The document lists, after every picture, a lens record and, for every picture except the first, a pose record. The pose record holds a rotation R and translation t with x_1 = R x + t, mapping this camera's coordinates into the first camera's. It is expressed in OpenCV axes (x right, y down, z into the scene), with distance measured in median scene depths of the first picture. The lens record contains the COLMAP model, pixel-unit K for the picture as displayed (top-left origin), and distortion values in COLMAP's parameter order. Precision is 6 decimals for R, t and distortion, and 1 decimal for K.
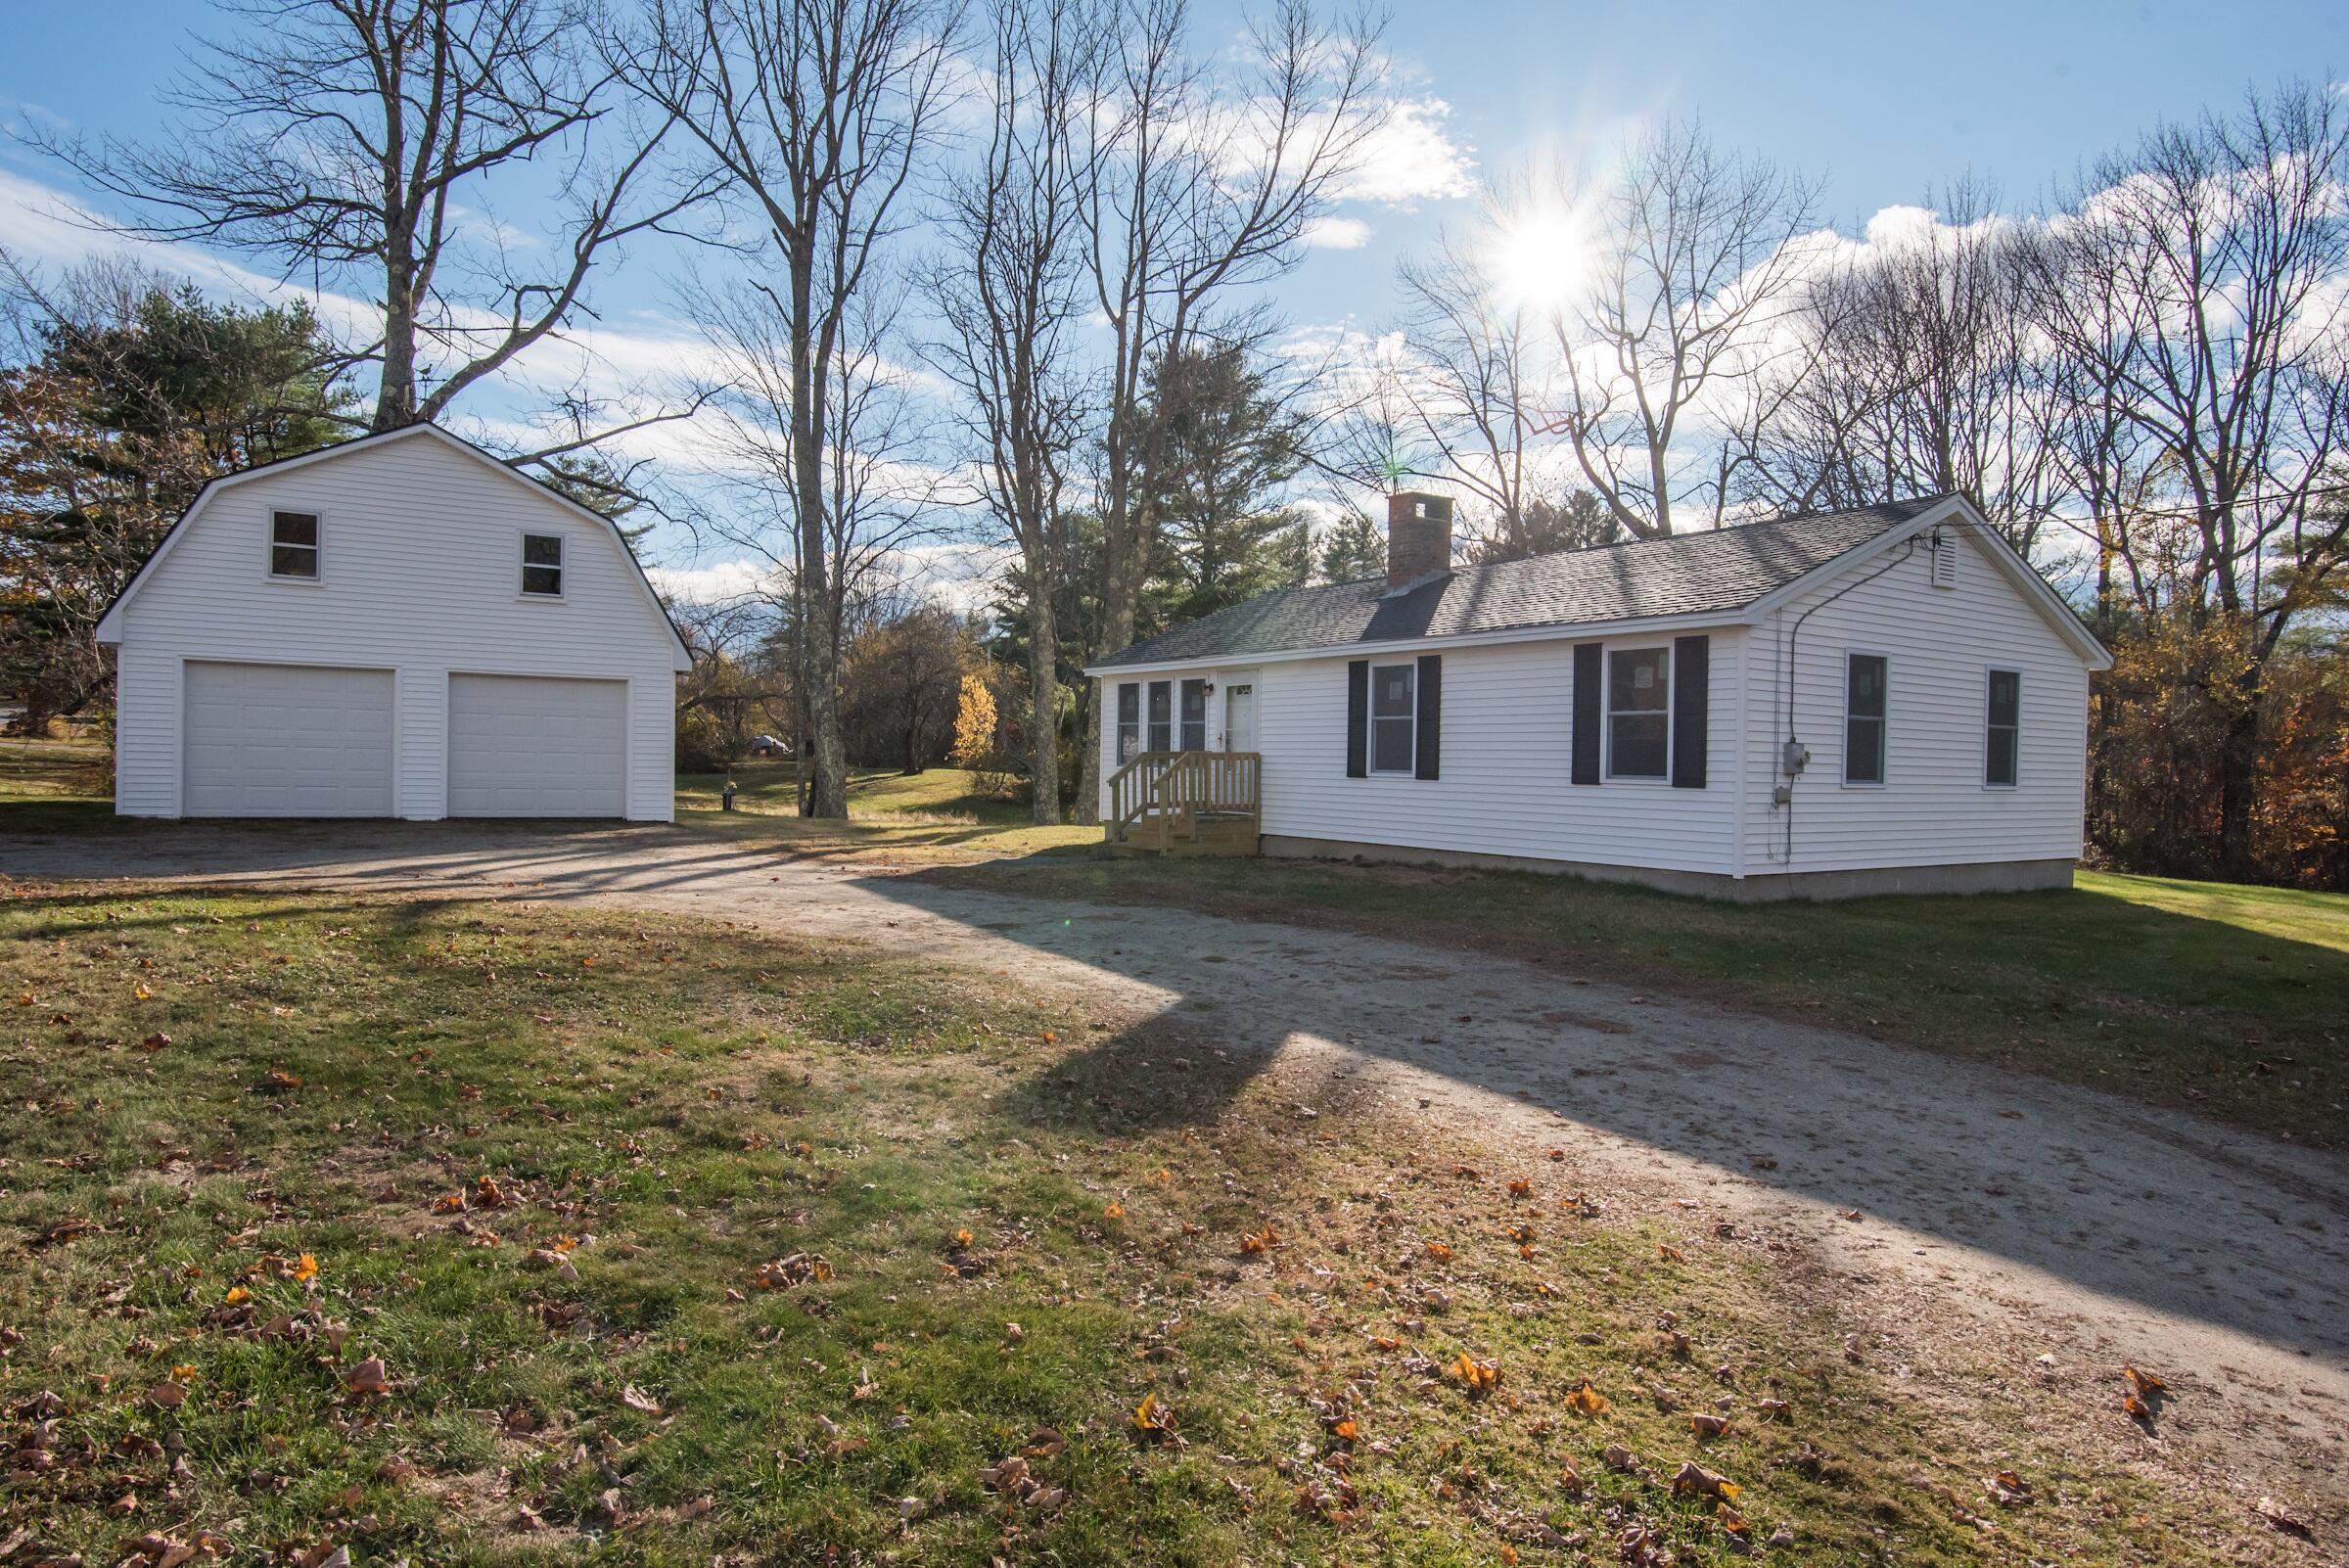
lens RADIAL K [[1416.5, 0, 1154.8], [0, 1416.5, 750.0], [0, 0, 1]] dist [-0.007951, -0.001740]
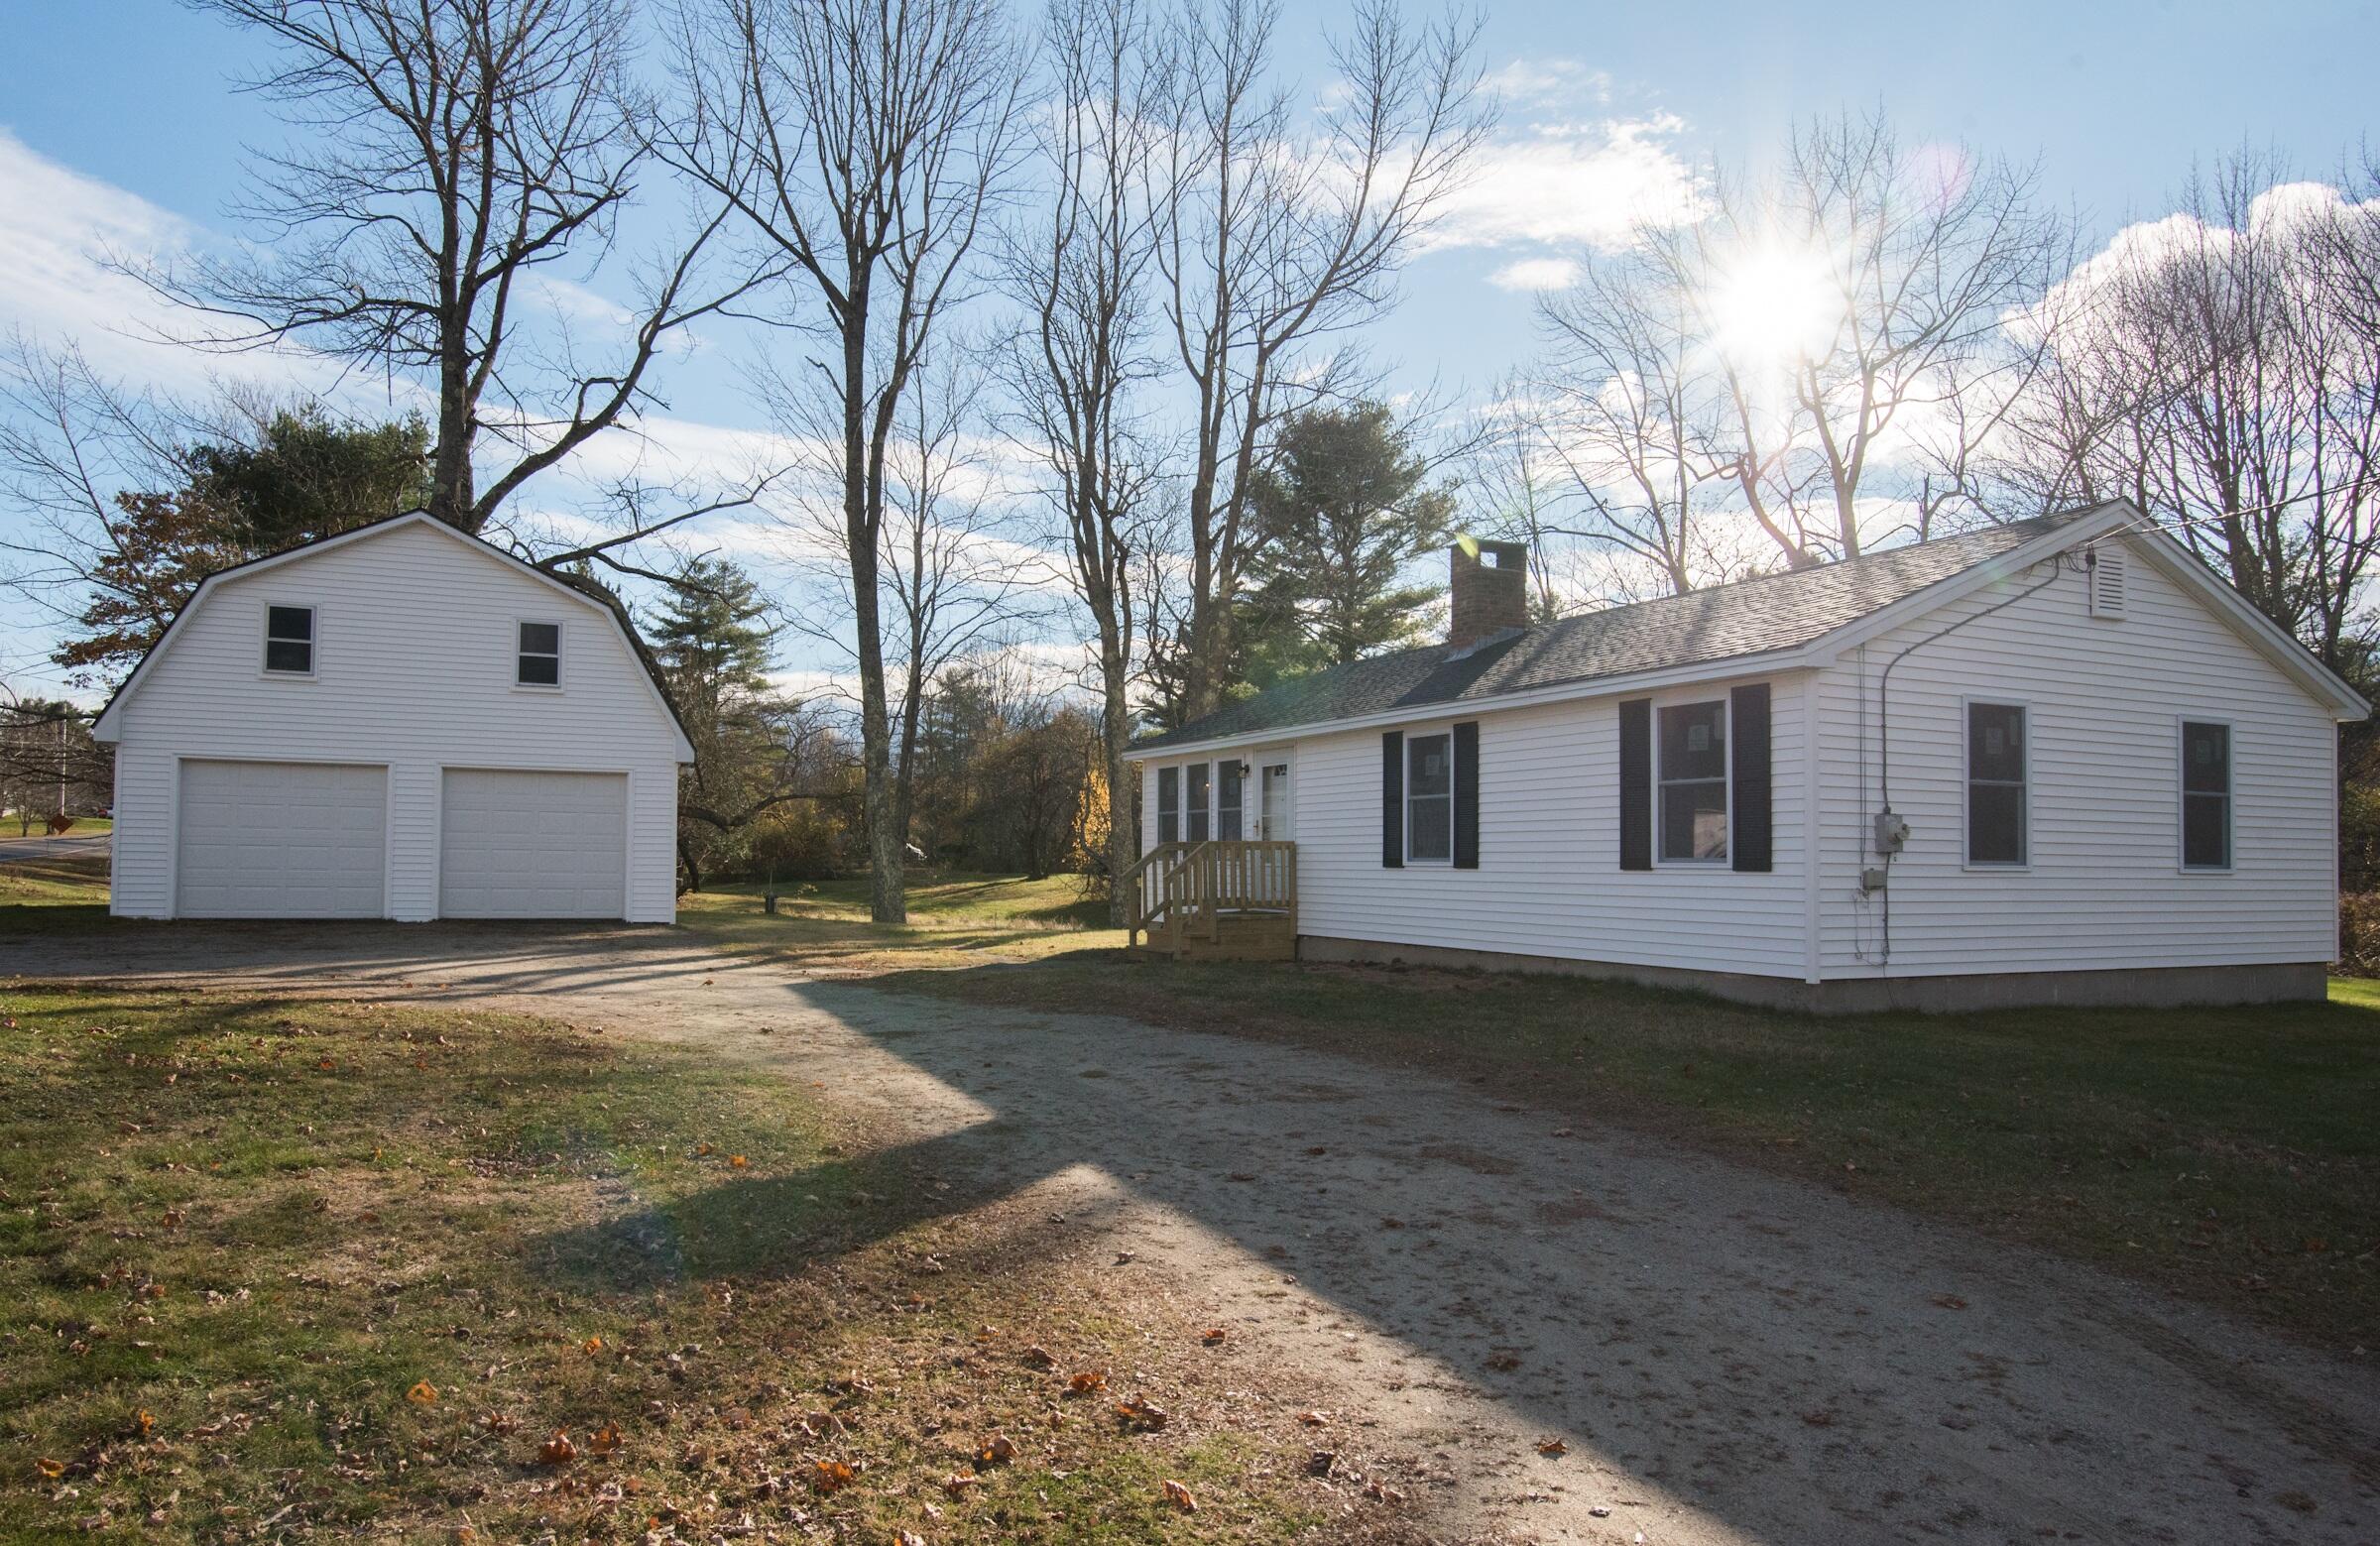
lens RADIAL K [[1501.6, 0, 1128.0], [0, 1501.6, 803.7], [0, 0, 1]] dist [-0.015181, 0.004782]
pose [[0.986633, -0.015871, -0.162185, 0.119748], [0.009904, 0.999246, -0.037534, 0.012053], [0.162658, 0.035426, 0.986046, 0.068534]]
